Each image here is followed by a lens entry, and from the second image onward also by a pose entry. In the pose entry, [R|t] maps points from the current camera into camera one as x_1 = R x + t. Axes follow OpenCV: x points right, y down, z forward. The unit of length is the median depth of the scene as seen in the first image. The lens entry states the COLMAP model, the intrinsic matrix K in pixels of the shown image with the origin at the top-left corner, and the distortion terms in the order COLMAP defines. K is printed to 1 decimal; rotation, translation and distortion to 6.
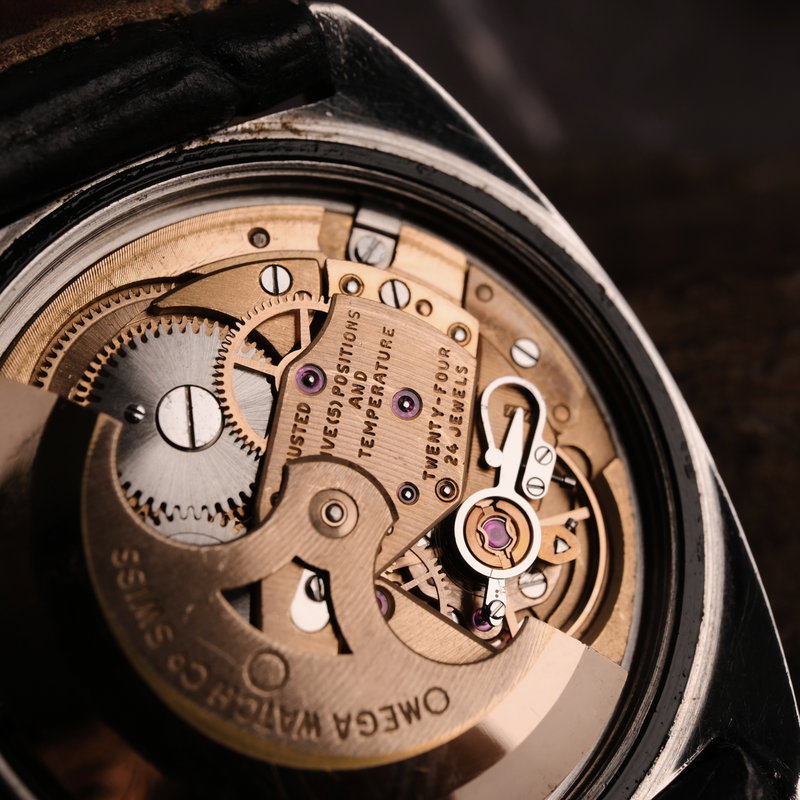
lens RADIAL K [[1480.9, 0, 424.0], [0, 1480.9, 399.2], [0, 0, 1]] dist [0.043470, -0.104601]
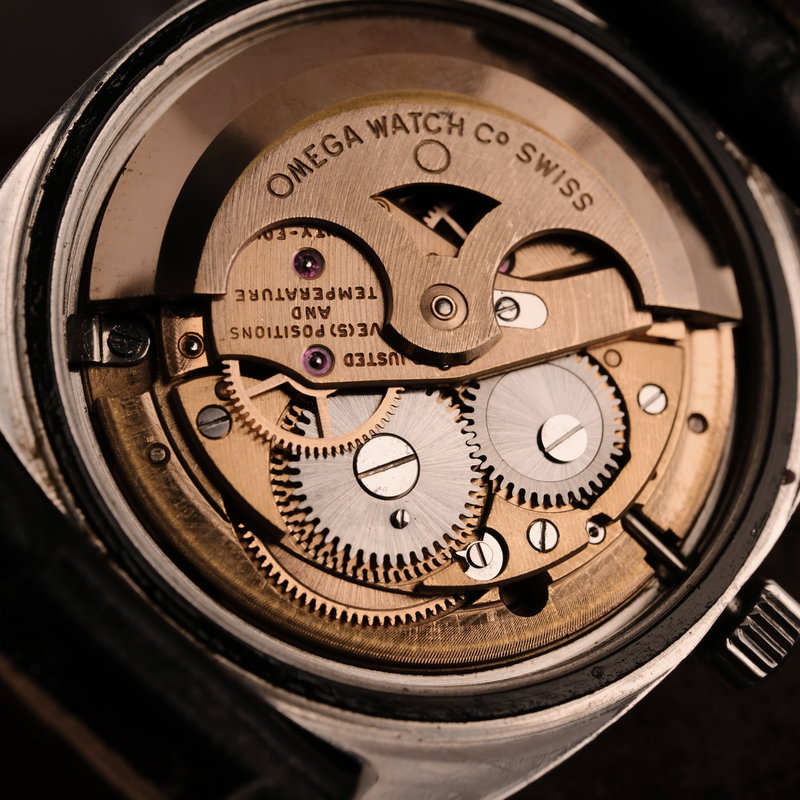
lens RADIAL K [[1480.9, 0, 424.0], [0, 1480.9, 399.2], [0, 0, 1]] dist [0.043470, -0.104601]
pose [[-0.190503, -0.978492, -0.079128, -0.037058], [0.800995, -0.201533, 0.563730, -0.512211], [-0.567552, 0.044011, 0.822160, 0.150569]]
